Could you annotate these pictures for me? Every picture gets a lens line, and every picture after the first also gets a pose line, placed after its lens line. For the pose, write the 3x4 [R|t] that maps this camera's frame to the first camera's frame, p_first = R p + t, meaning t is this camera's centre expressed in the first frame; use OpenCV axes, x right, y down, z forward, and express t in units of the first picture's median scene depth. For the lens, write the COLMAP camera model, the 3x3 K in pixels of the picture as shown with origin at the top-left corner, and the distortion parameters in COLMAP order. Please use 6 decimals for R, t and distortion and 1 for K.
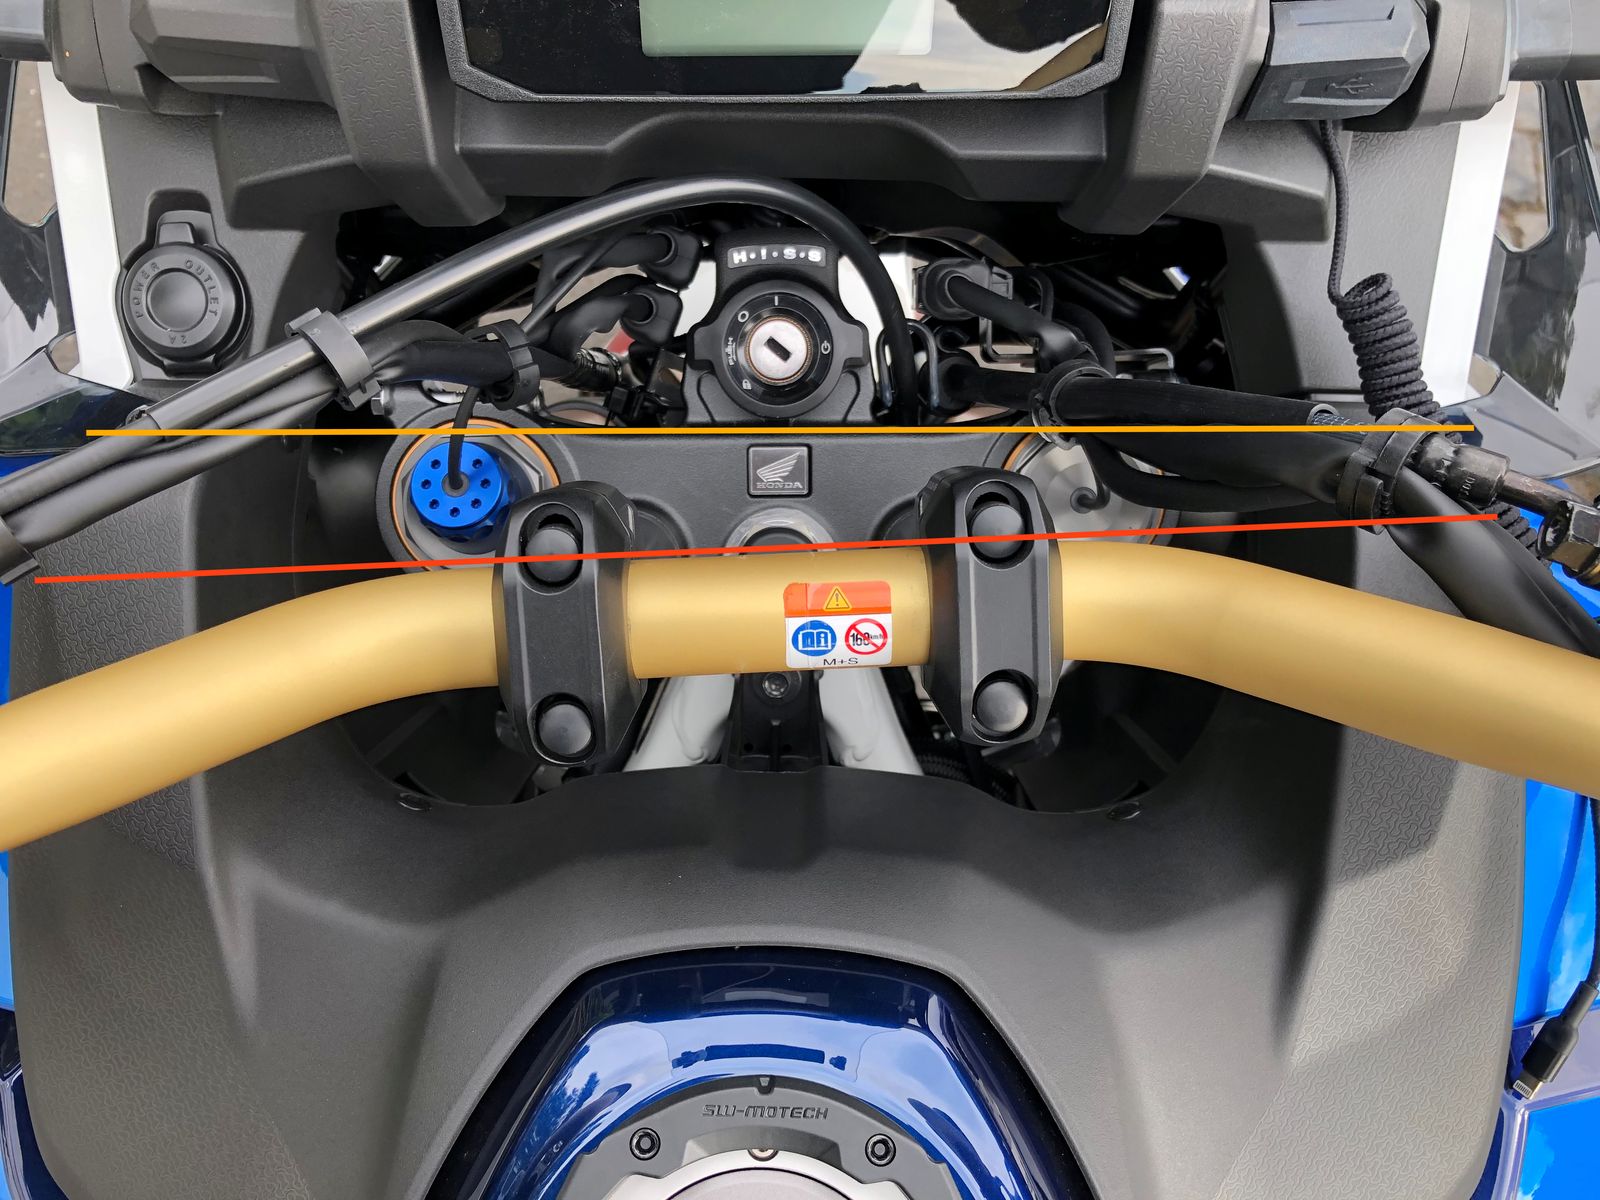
lens RADIAL K [[1340.6, 0, 780.1], [0, 1340.6, 591.1], [0, 0, 1]] dist [0.016996, 0.004691]
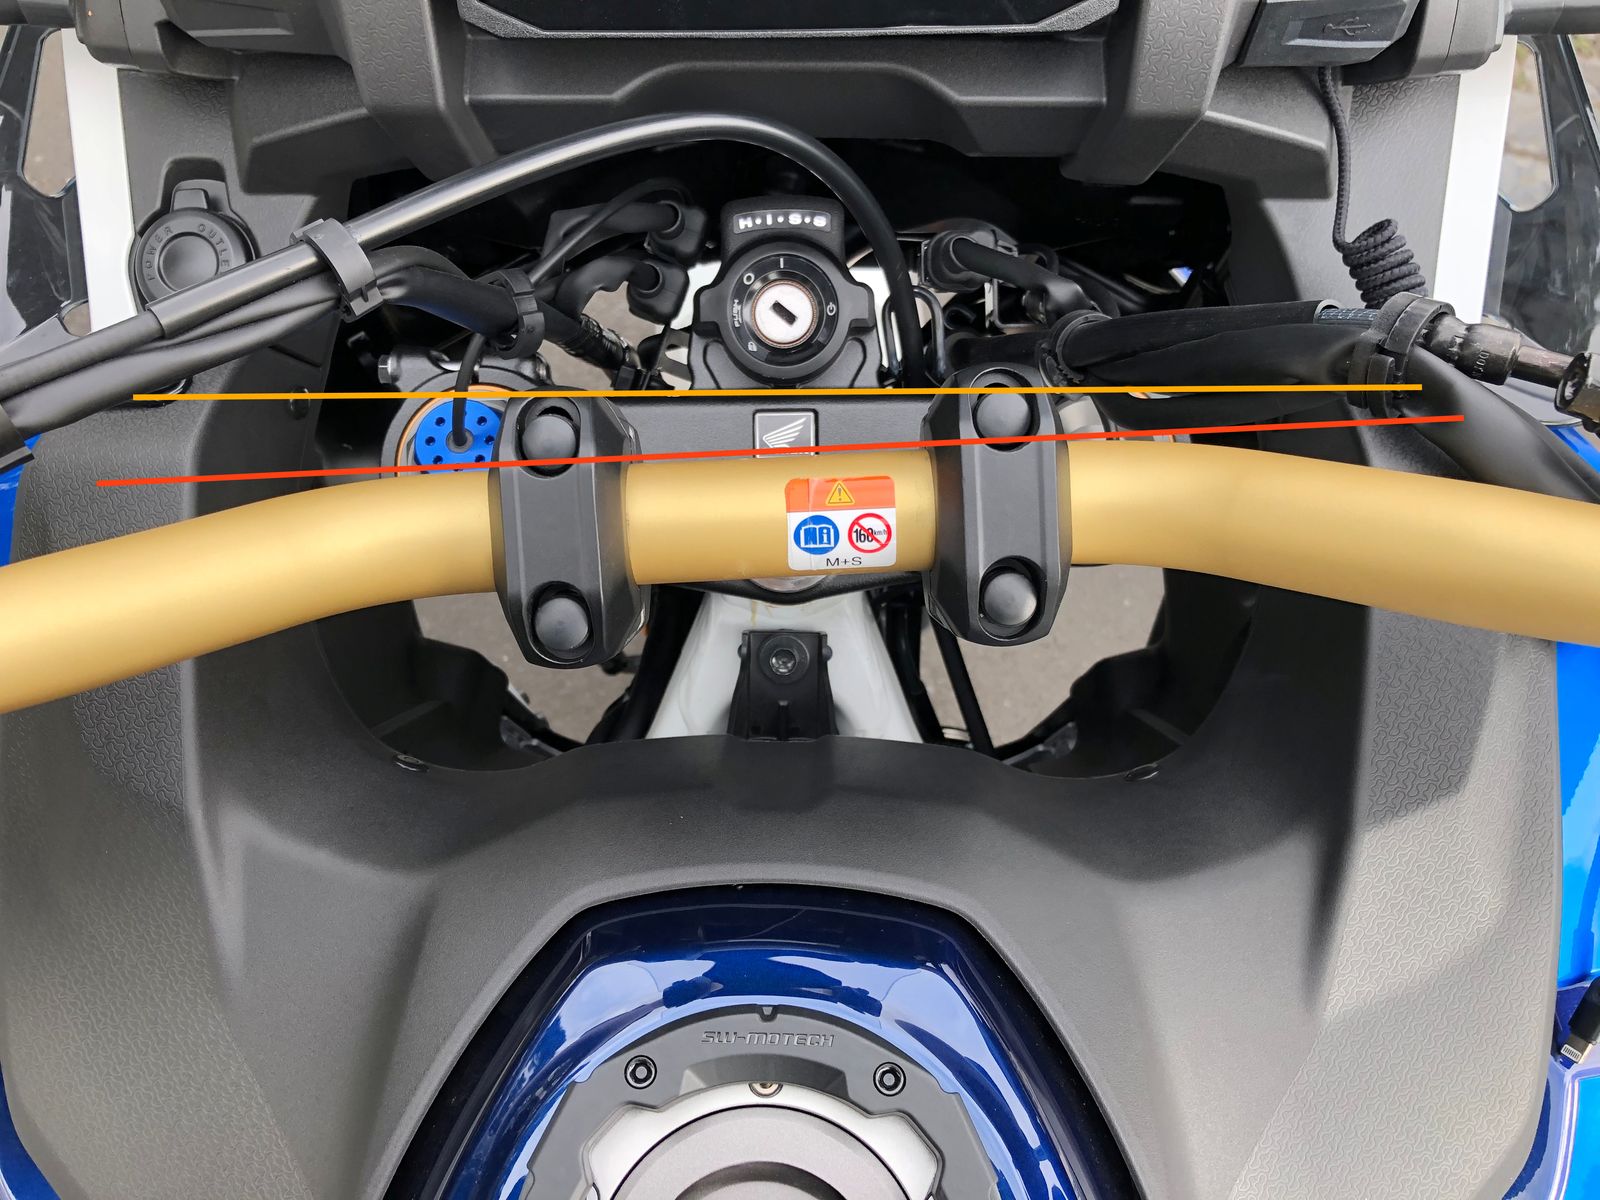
lens RADIAL K [[1340.6, 0, 780.1], [0, 1340.6, 591.1], [0, 0, 1]] dist [0.016996, 0.004691]
pose [[0.999915, -0.002692, -0.012762, 0.009038], [0.001564, 0.996158, -0.087563, 0.131004], [0.012949, 0.087536, 0.996077, 0.023021]]
